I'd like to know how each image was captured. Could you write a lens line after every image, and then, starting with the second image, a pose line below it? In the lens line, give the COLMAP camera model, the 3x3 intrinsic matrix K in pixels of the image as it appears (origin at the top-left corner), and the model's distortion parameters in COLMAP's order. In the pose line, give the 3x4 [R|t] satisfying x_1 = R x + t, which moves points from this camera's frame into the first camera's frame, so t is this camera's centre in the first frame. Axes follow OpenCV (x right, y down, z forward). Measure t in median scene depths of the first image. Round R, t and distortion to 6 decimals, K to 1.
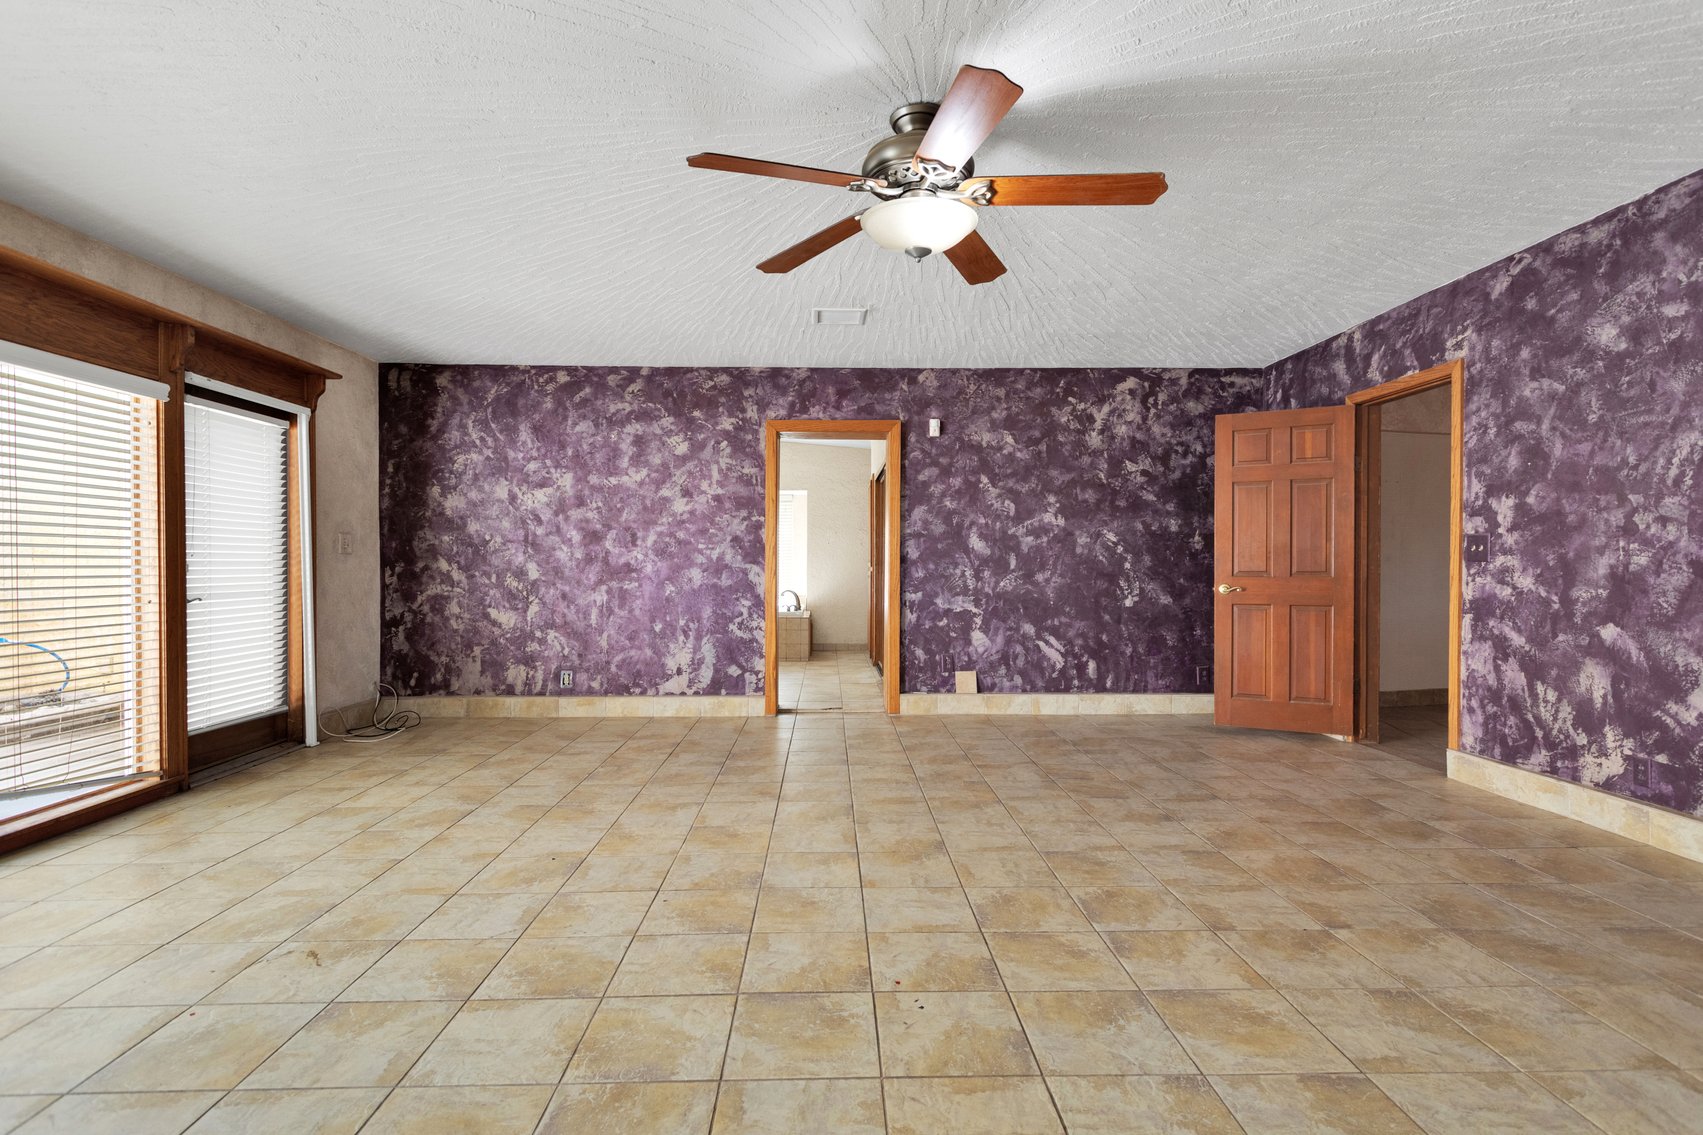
lens RADIAL K [[807.3, 0, 851.0], [0, 807.3, 563.5], [0, 0, 1]] dist [0.004548, -0.000073]
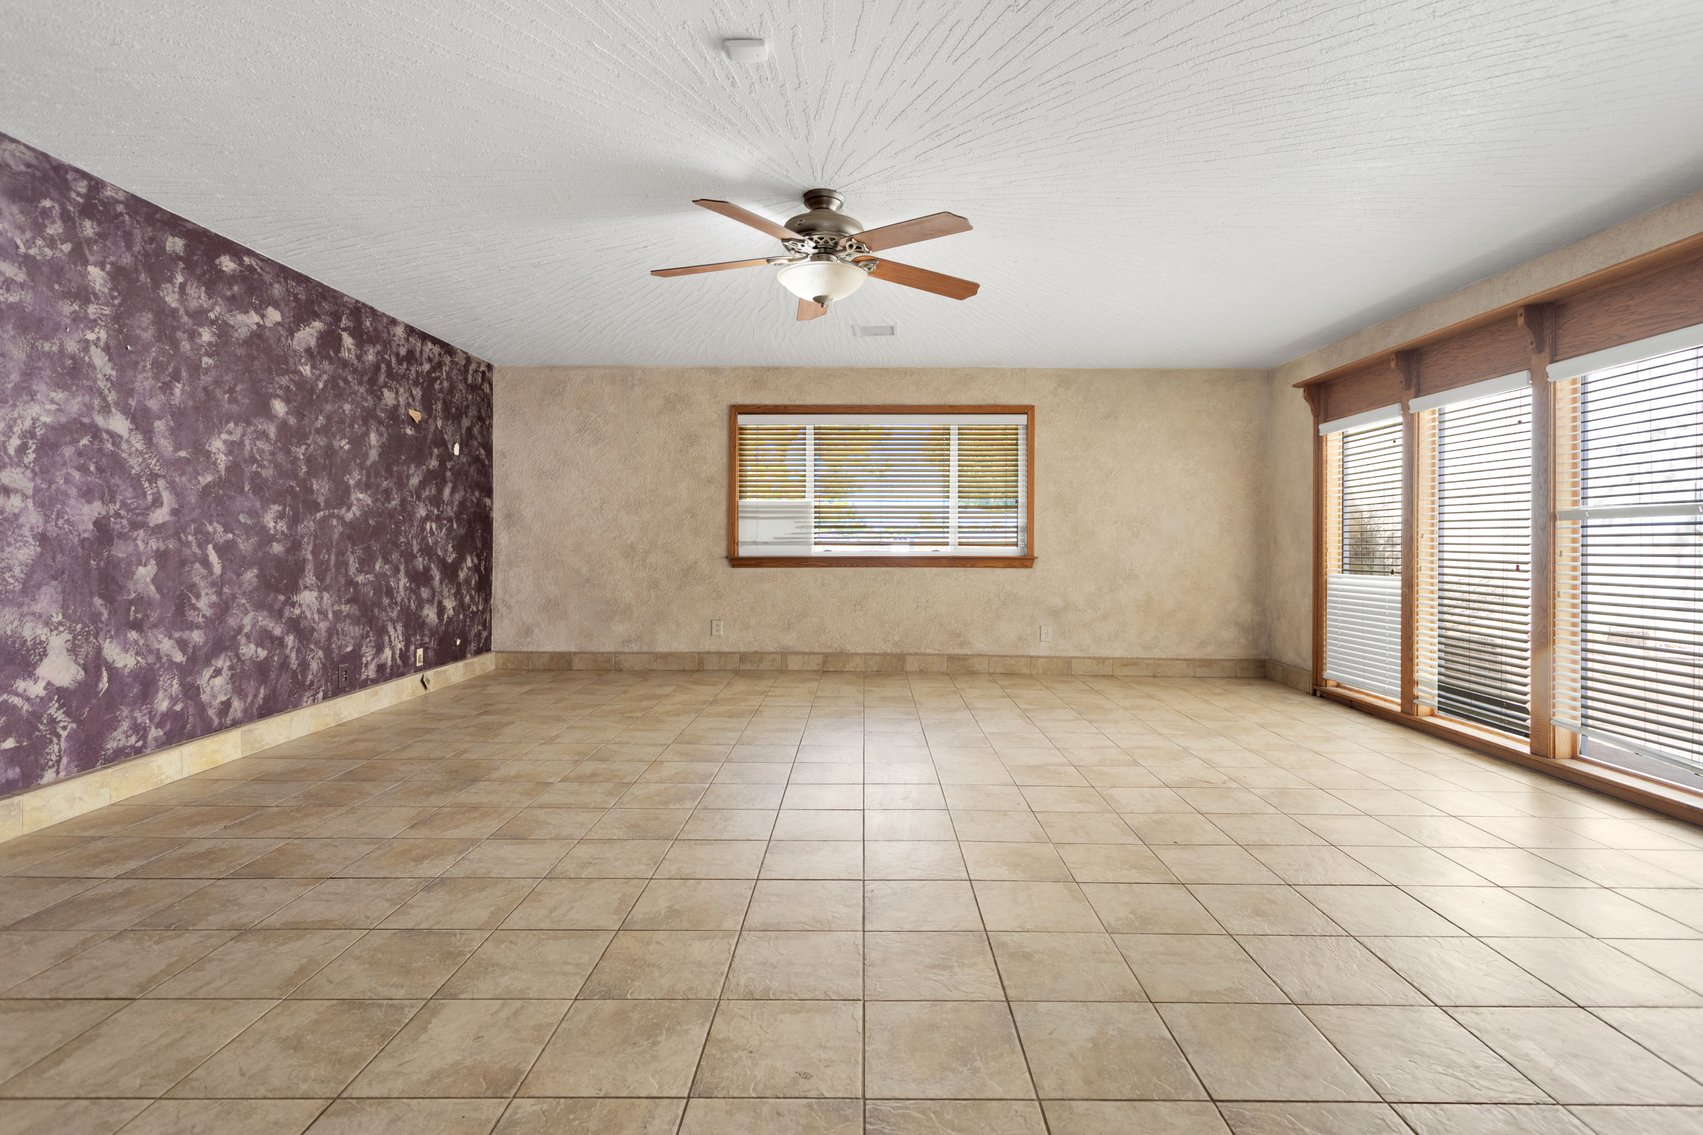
lens RADIAL K [[808.3, 0, 876.4], [0, 808.3, 547.4], [0, 0, 1]] dist [0.003222, 0.000475]
pose [[-0.999893, -0.002880, 0.014350, -0.018506], [-0.002784, 0.999973, 0.006741, 0.003683], [-0.014369, 0.006700, -0.999874, 1.894190]]
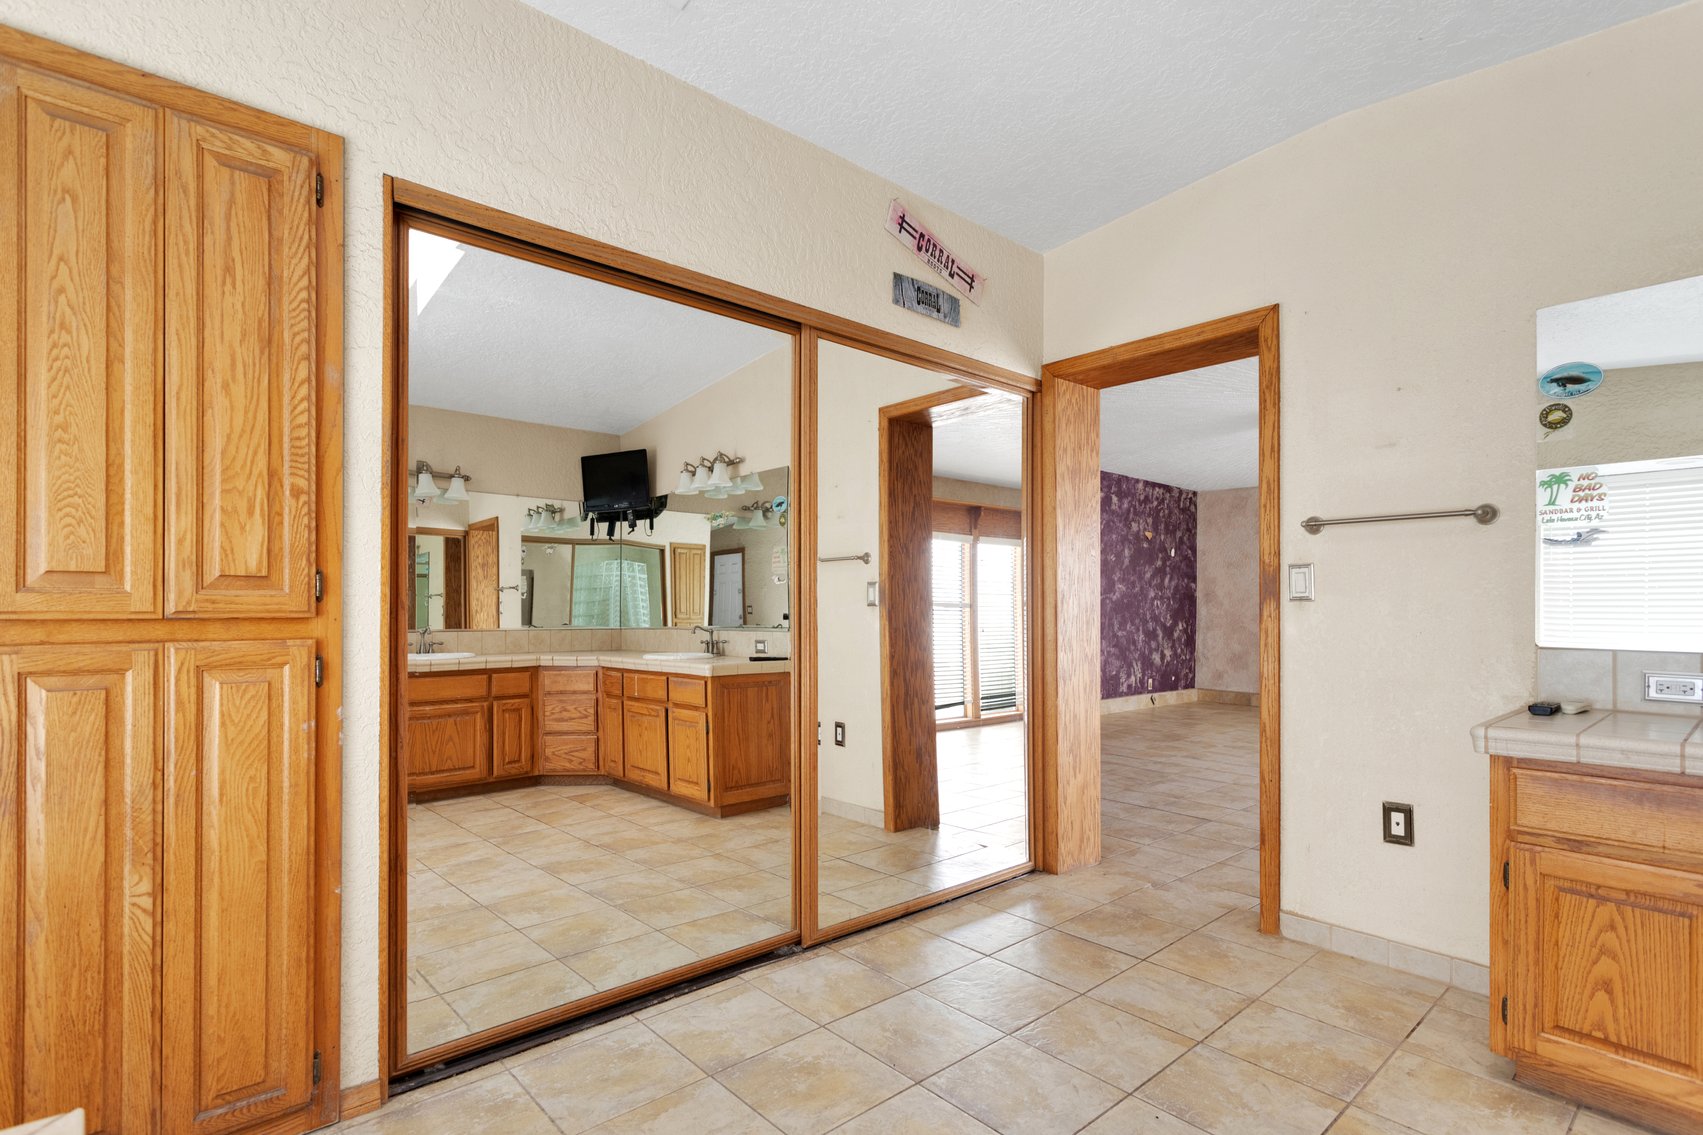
lens RADIAL K [[830.2, 0, 875.8], [0, 830.2, 607.9], [0, 0, 1]] dist [0.000435, -0.000090]
pose [[-0.664184, -0.002014, 0.747567, -0.530697], [-0.006522, 0.999974, -0.003100, 0.004661], [-0.747541, -0.006935, -0.664180, 2.793220]]
